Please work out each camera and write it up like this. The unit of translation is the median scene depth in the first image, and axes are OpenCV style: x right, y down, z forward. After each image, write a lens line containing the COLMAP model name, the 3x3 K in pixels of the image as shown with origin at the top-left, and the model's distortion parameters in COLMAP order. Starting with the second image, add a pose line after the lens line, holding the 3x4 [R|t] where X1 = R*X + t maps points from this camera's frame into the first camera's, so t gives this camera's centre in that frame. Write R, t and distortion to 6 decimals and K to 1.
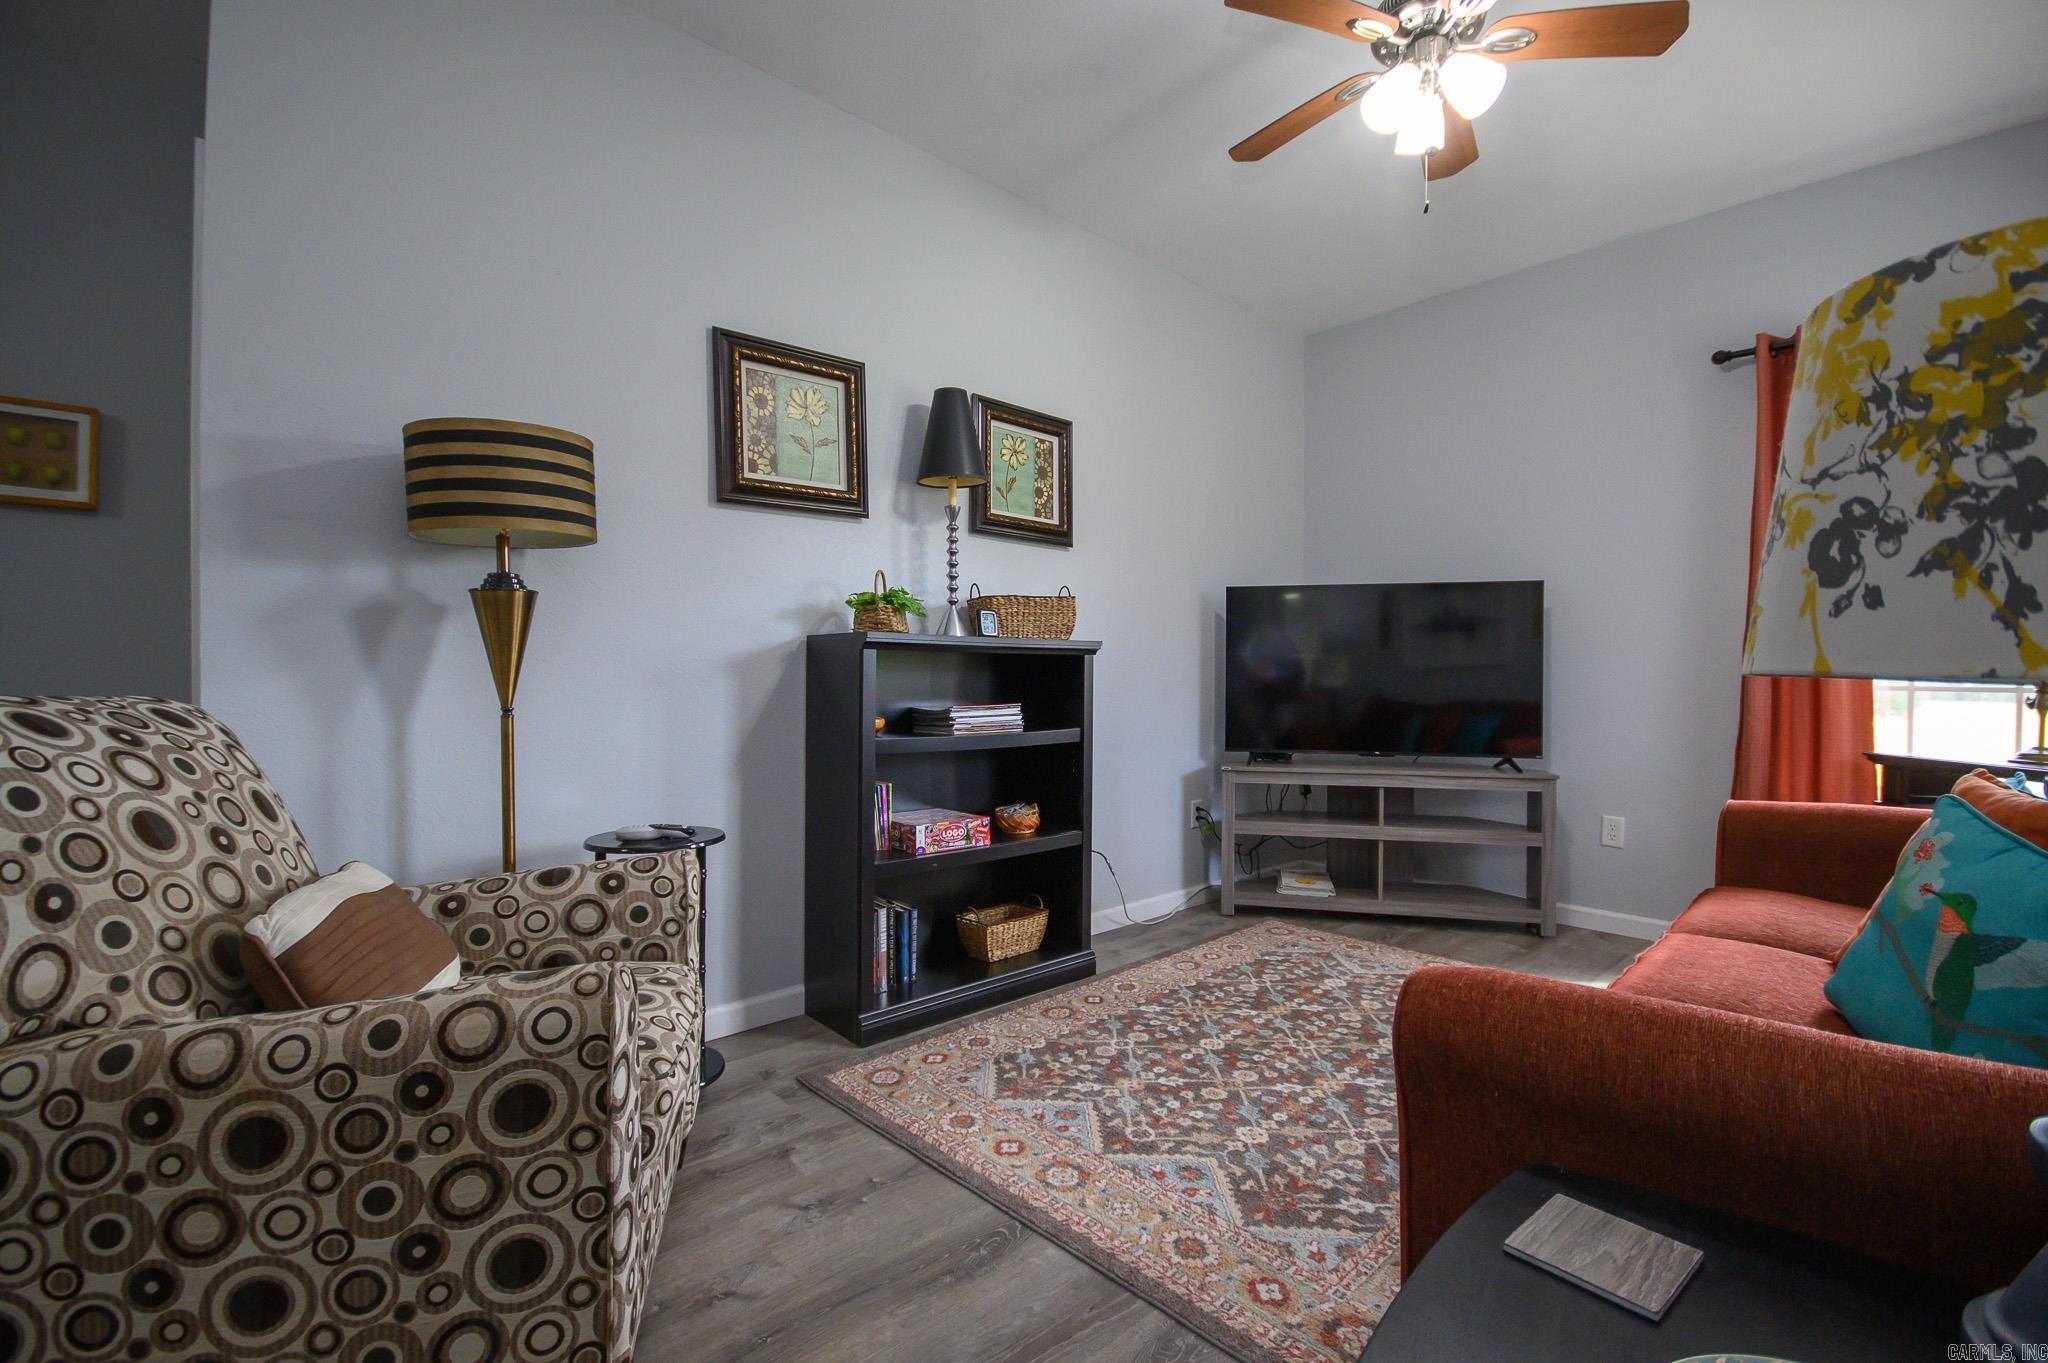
lens RADIAL K [[879.3, 0, 1033.8], [0, 879.3, 687.7], [0, 0, 1]] dist [-0.015025, -0.016063]
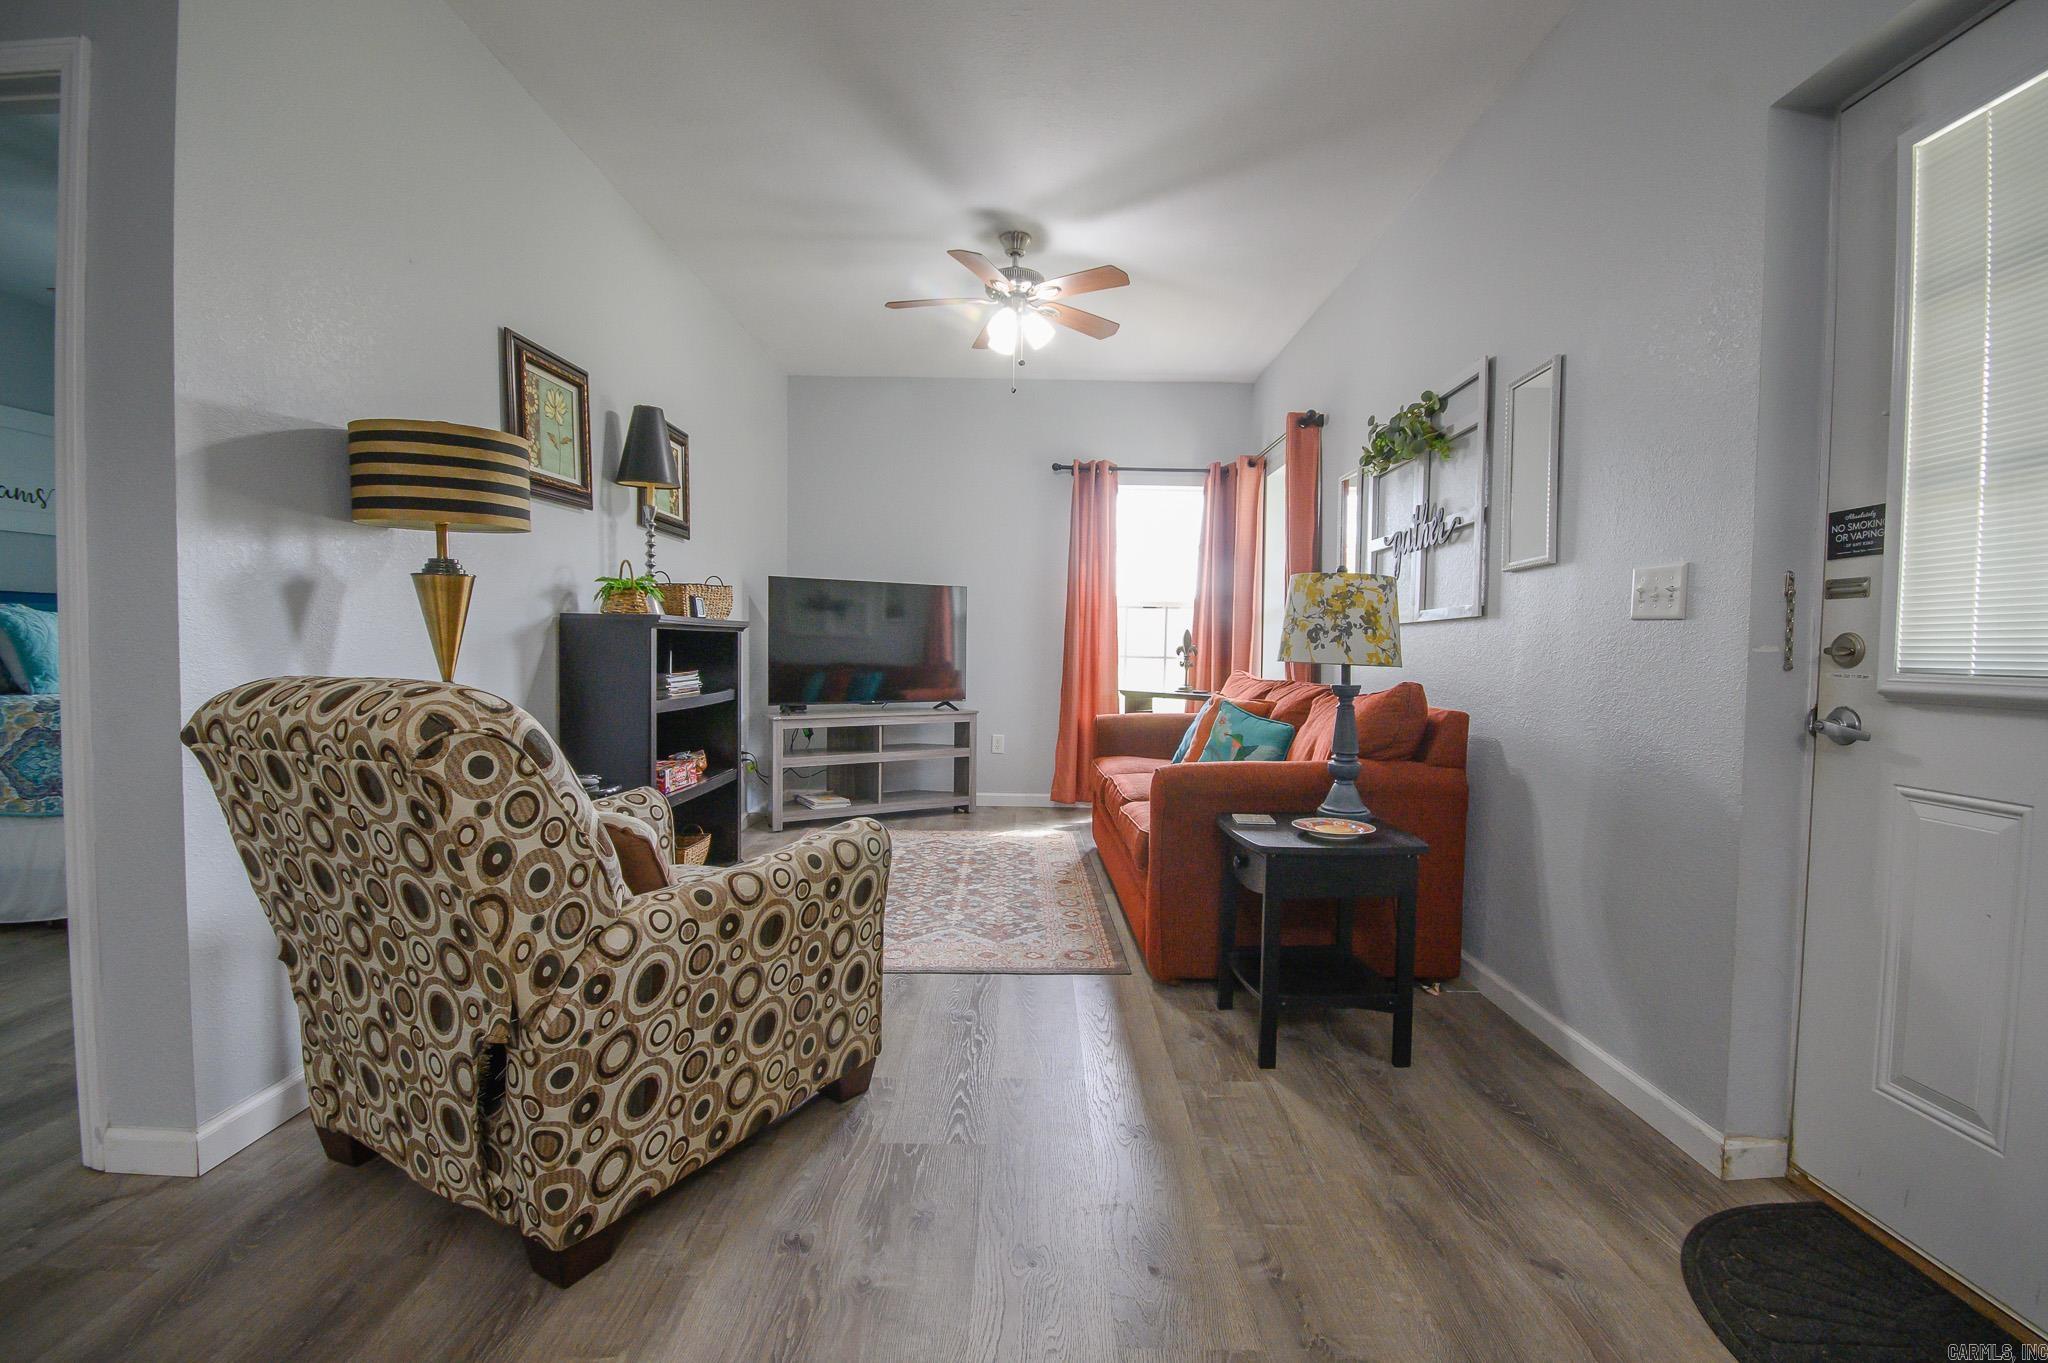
lens RADIAL K [[879.3, 0, 1033.8], [0, 879.3, 687.7], [0, 0, 1]] dist [-0.015025, -0.016063]
pose [[0.670085, -0.031907, 0.741598, -0.676621], [-0.001831, 0.999002, 0.044636, -0.016034], [-0.742282, -0.031267, 0.669358, -0.197903]]
